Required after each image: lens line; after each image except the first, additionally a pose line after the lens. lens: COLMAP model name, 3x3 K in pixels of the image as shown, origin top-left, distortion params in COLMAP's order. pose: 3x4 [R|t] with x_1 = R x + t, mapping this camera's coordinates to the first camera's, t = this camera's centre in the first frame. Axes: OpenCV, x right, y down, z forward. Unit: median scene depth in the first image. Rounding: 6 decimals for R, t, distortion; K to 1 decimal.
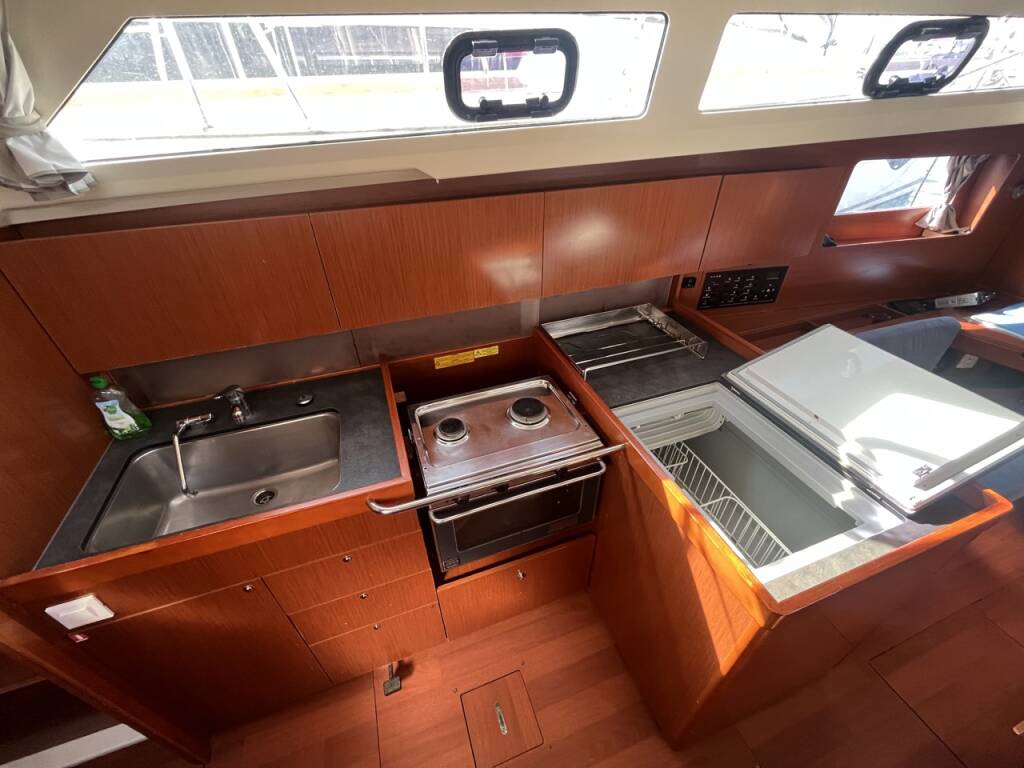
lens RADIAL K [[415.0, 0, 511.4], [0, 415.0, 386.8], [0, 0, 1]] dist [-0.001752, -0.000374]
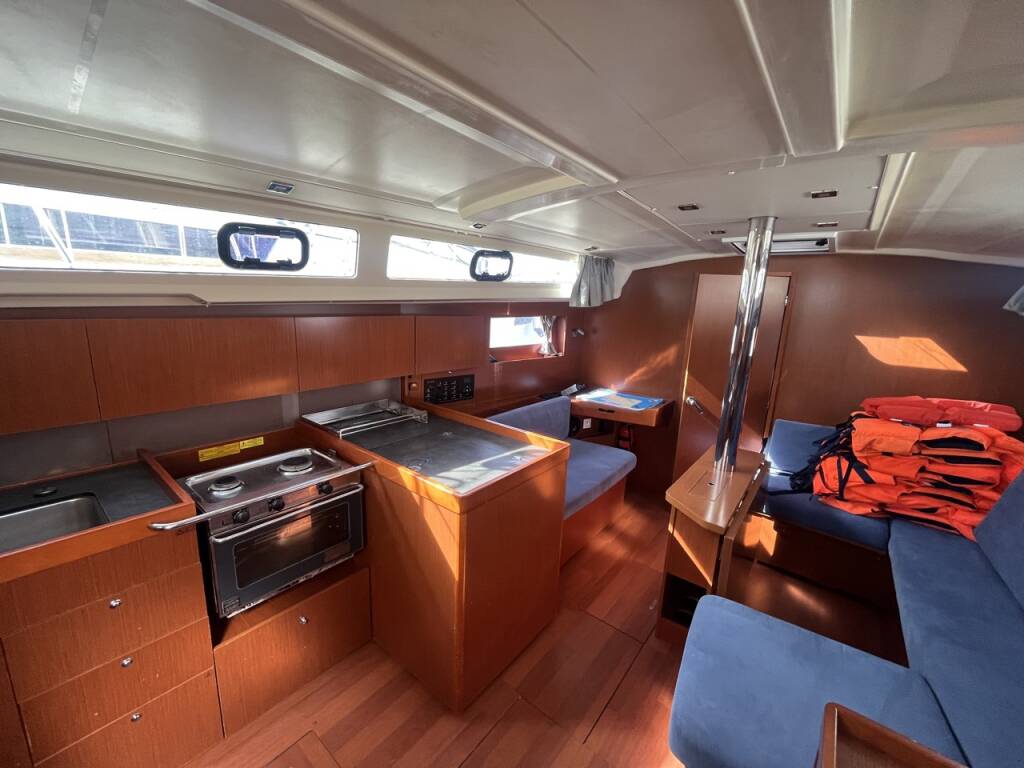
lens RADIAL K [[415.0, 0, 511.4], [0, 415.0, 386.8], [0, 0, 1]] dist [-0.001752, -0.000374]
pose [[0.851289, -0.060647, 0.521181, -0.044224], [0.262203, 0.909551, -0.322439, 0.400205], [-0.454486, 0.411143, 0.790192, -0.385917]]
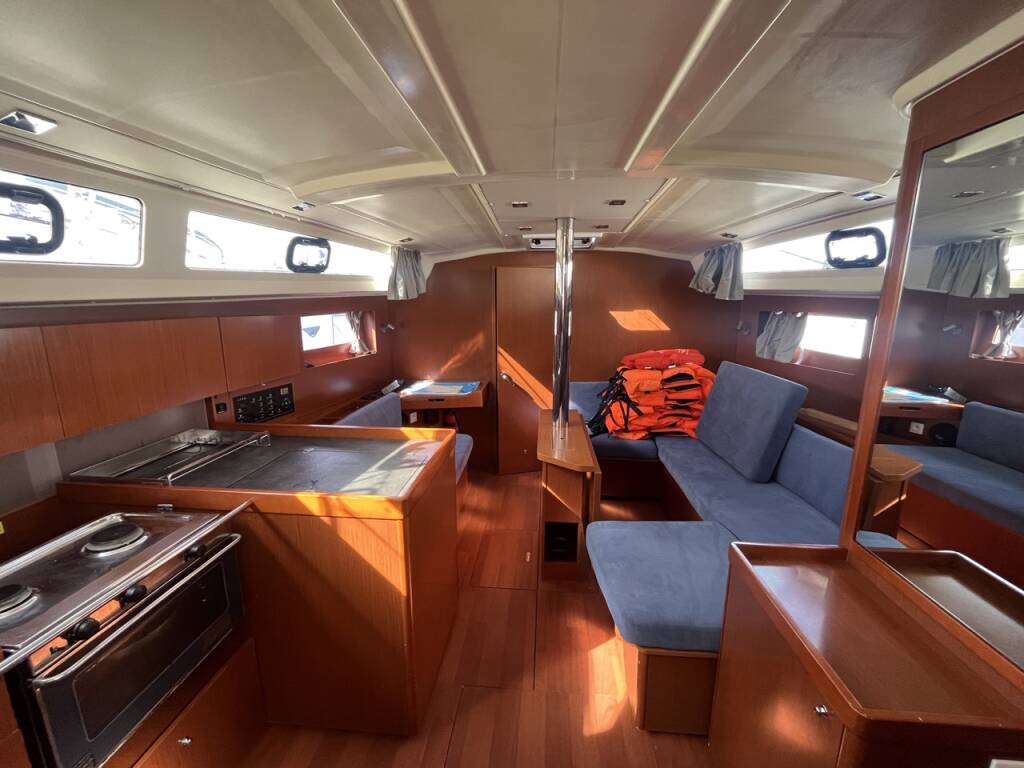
lens RADIAL K [[415.0, 0, 511.4], [0, 415.0, 386.8], [0, 0, 1]] dist [-0.001752, -0.000374]
pose [[0.420631, -0.169055, 0.891342, -0.312785], [0.526610, 0.845525, -0.088146, 0.287033], [-0.738750, 0.506466, 0.444680, -0.157513]]
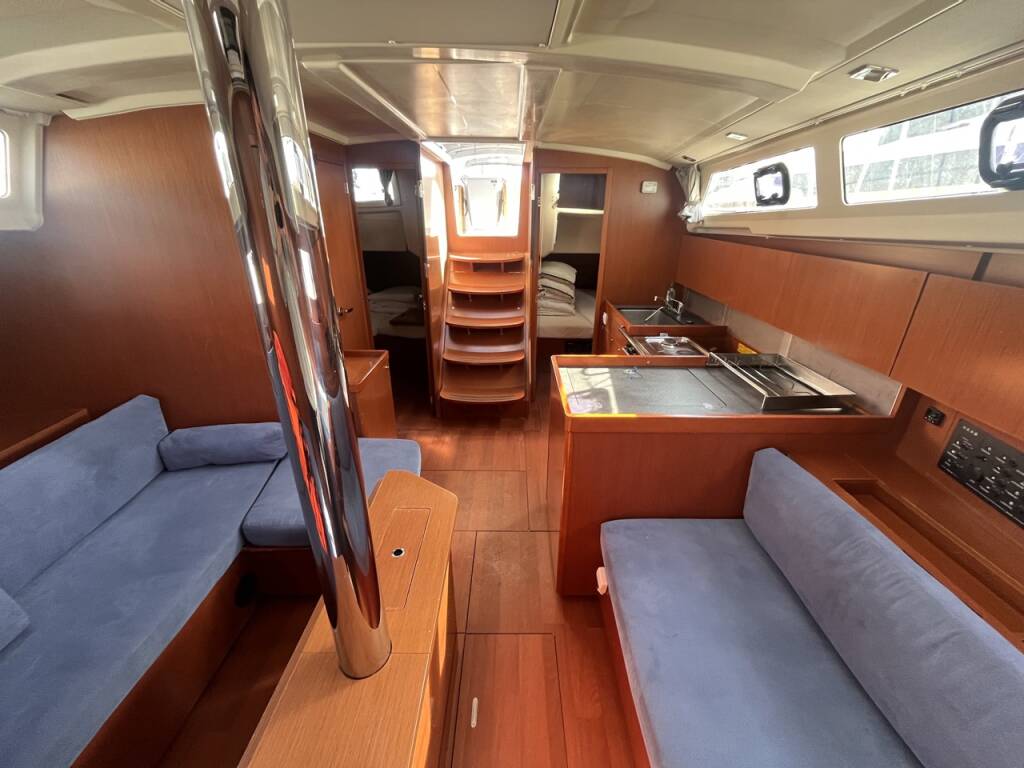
lens RADIAL K [[415.0, 0, 511.4], [0, 415.0, 386.8], [0, 0, 1]] dist [-0.001752, -0.000374]
pose [[-0.333683, 0.382478, -0.861607, 1.724058], [-0.556249, 0.658028, 0.507530, -0.316938], [0.761080, 0.648622, -0.006819, 0.507494]]
